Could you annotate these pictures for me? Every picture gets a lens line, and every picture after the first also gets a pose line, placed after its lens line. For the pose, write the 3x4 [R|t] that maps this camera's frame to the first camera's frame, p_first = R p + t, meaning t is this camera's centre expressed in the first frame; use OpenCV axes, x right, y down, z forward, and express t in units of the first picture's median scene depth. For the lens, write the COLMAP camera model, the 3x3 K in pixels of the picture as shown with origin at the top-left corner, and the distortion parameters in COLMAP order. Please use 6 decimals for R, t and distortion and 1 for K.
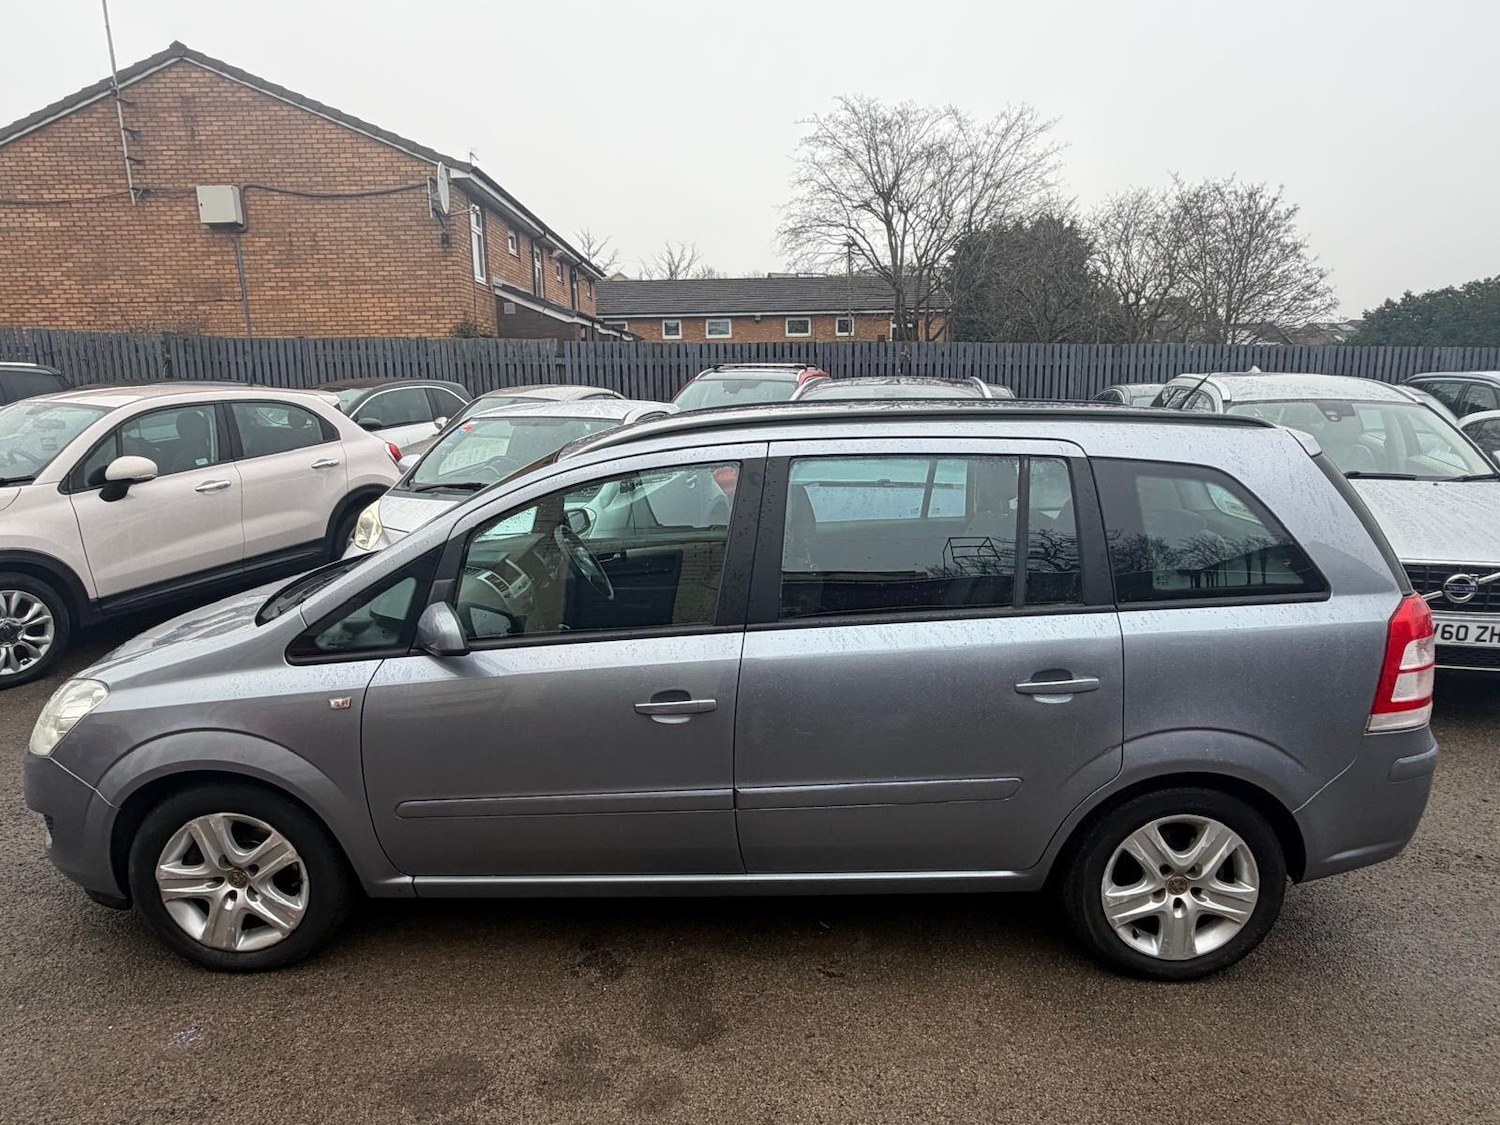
lens RADIAL K [[1002.0, 0, 749.6], [0, 1002.0, 575.3], [0, 0, 1]] dist [-0.001243, 0.001667]
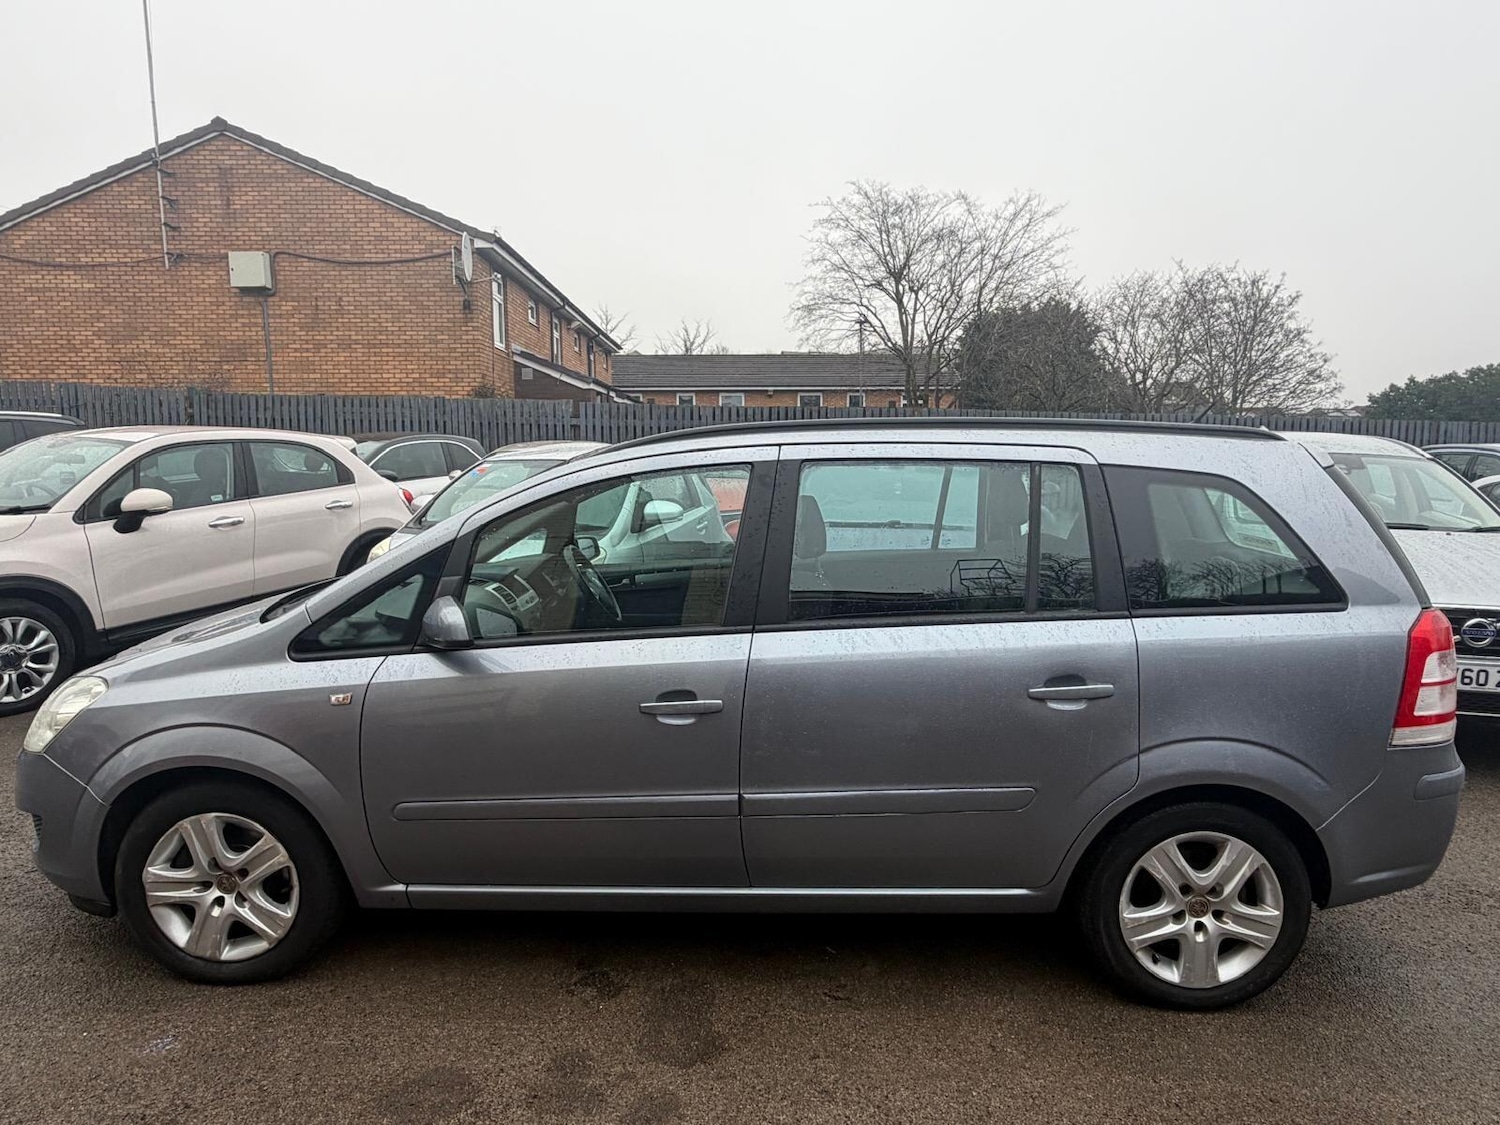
lens RADIAL K [[1002.0, 0, 751.9], [0, 1002.0, 567.0], [0, 0, 1]] dist [-0.001243, 0.001667]
pose [[0.999845, 0.015801, -0.007763, 0.000627], [-0.016391, 0.996419, -0.082944, 0.069288], [0.006425, 0.083058, 0.996524, 0.010596]]
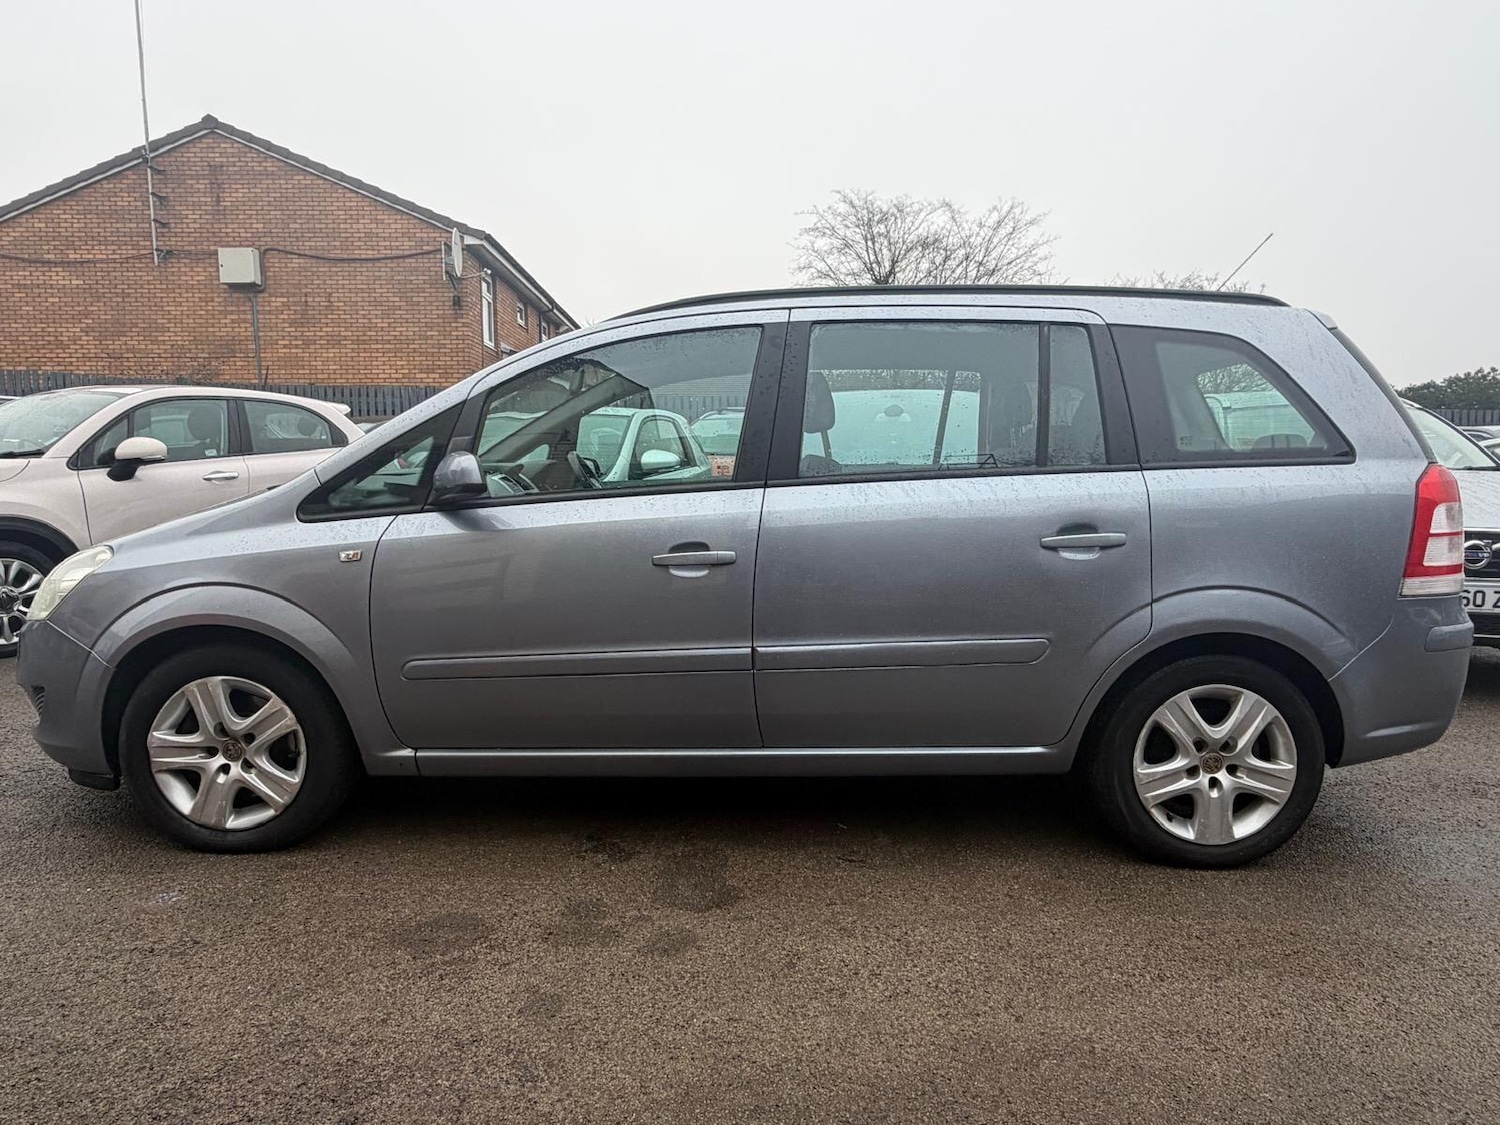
lens RADIAL K [[1002.0, 0, 749.0], [0, 1002.0, 561.3], [0, 0, 1]] dist [-0.001243, 0.001667]
pose [[0.999932, 0.011263, 0.002964, -0.021507], [-0.010879, 0.994146, -0.107496, 0.220966], [-0.004158, 0.107457, 0.994201, 0.025481]]
